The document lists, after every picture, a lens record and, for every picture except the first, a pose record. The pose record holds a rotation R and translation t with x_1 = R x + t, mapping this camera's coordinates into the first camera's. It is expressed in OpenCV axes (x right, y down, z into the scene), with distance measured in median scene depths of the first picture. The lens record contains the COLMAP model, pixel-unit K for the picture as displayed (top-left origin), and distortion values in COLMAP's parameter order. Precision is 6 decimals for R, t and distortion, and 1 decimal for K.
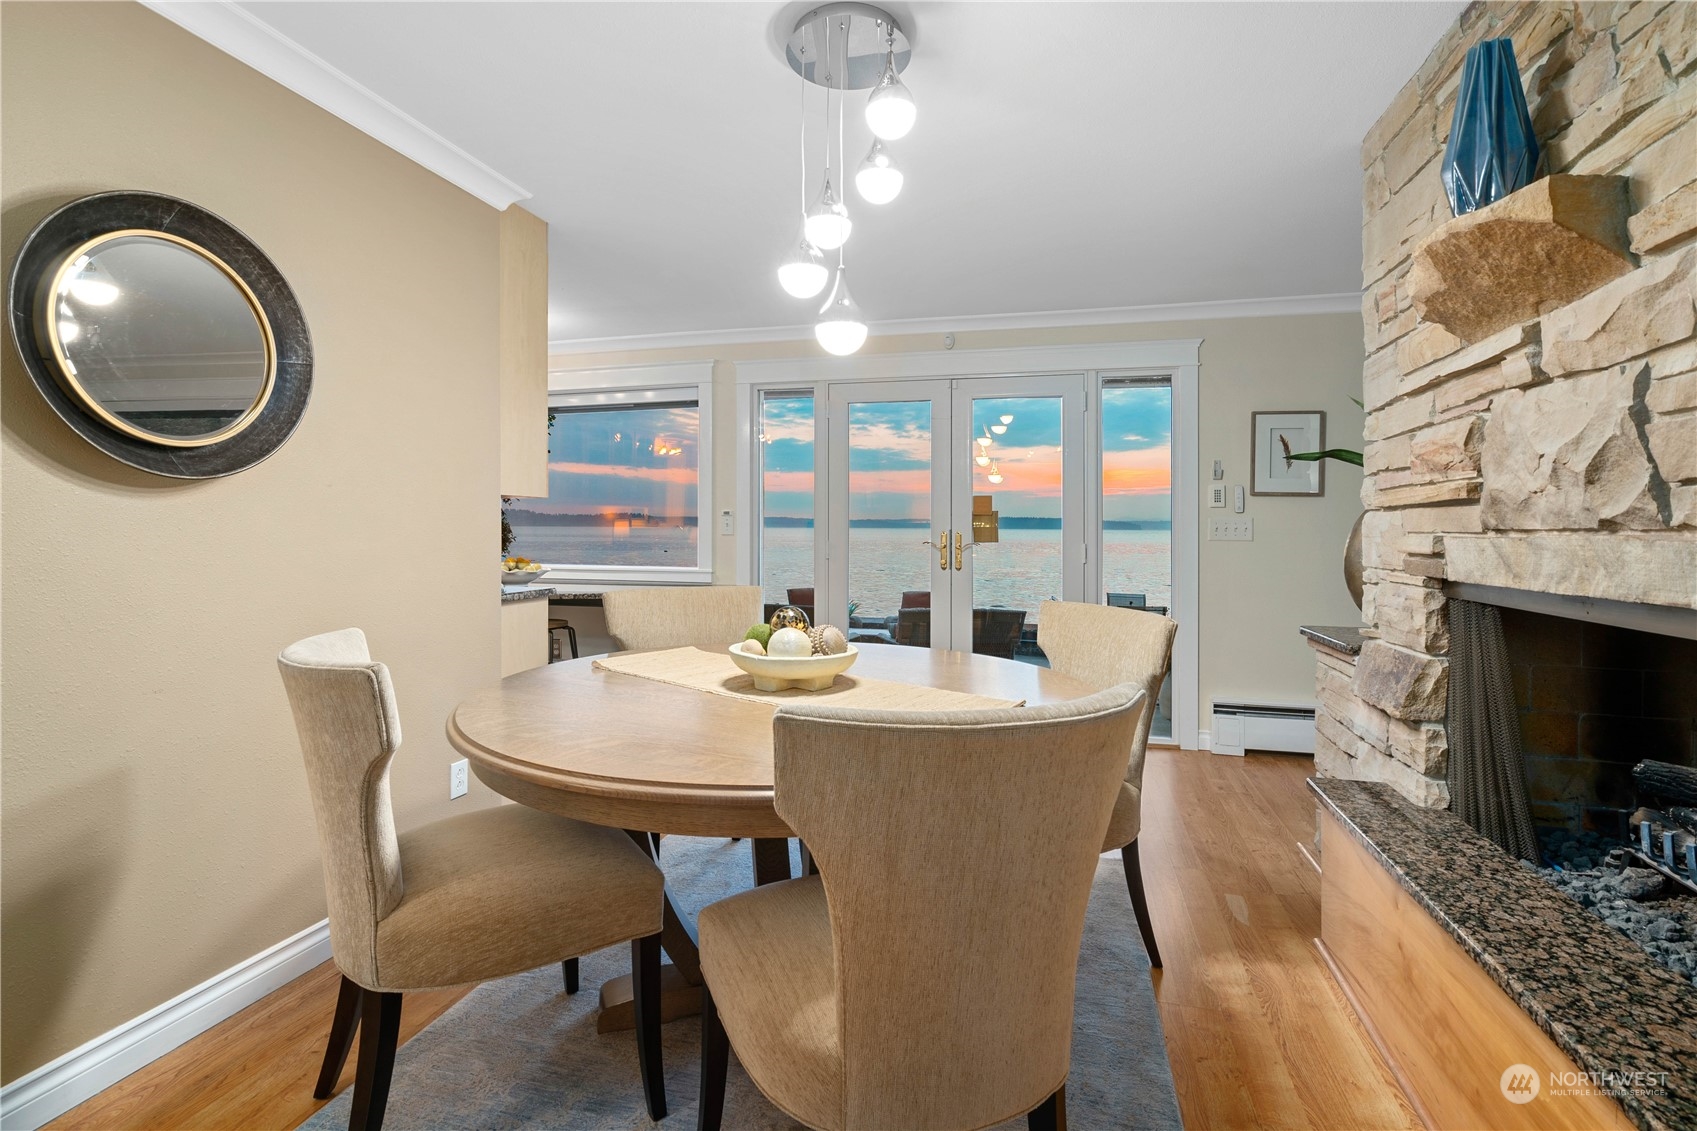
lens RADIAL K [[793.5, 0, 851.0], [0, 793.5, 527.1], [0, 0, 1]] dist [0.000884, 0.000013]
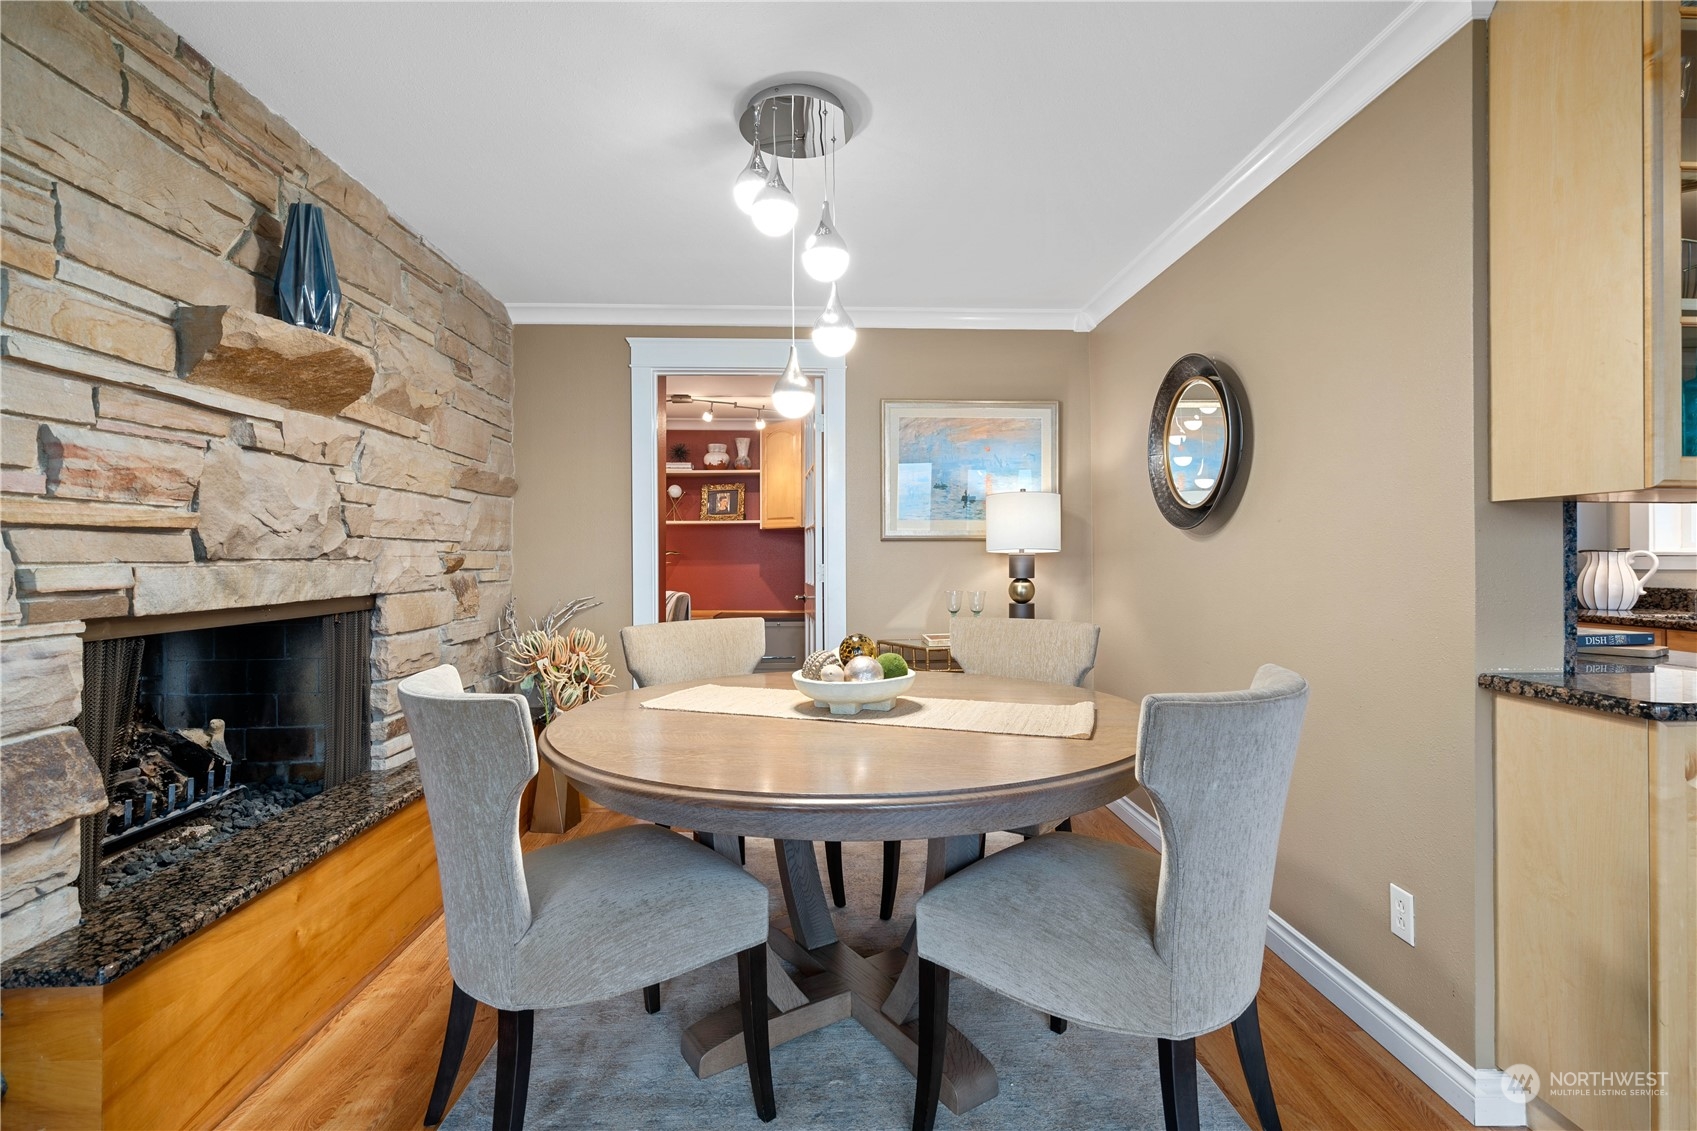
lens RADIAL K [[778.9, 0, 851.6], [0, 778.9, 547.3], [0, 0, 1]] dist [0.001570, -0.000181]
pose [[-0.954615, -0.001326, -0.297839, 0.287255], [0.004577, 0.999807, -0.019122, 0.012287], [0.297807, -0.019617, -0.954425, 2.390183]]
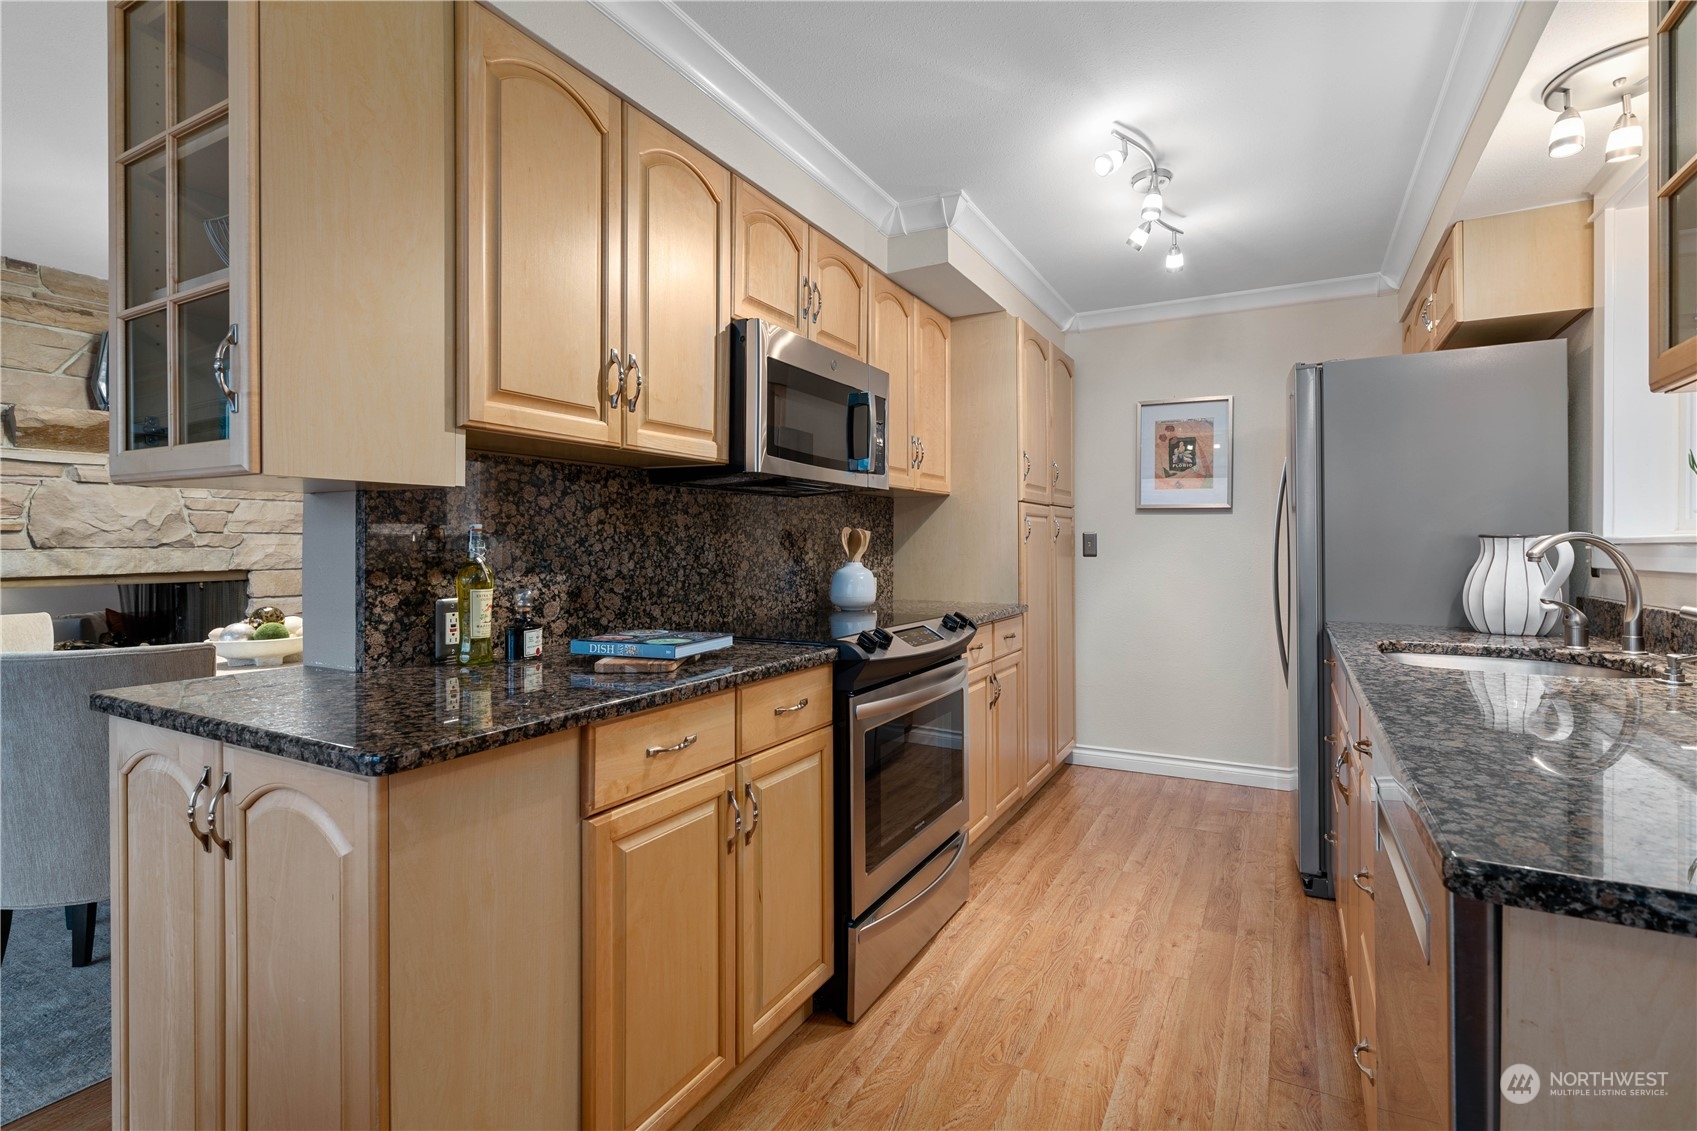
lens RADIAL K [[778.9, 0, 851.6], [0, 778.9, 547.3], [0, 0, 1]] dist [0.001570, -0.000181]
pose [[-0.974164, 0.000331, 0.225840, -1.613341], [0.000239, 1.000000, -0.000437, 0.004603], [-0.225840, -0.000372, -0.974164, 2.503546]]
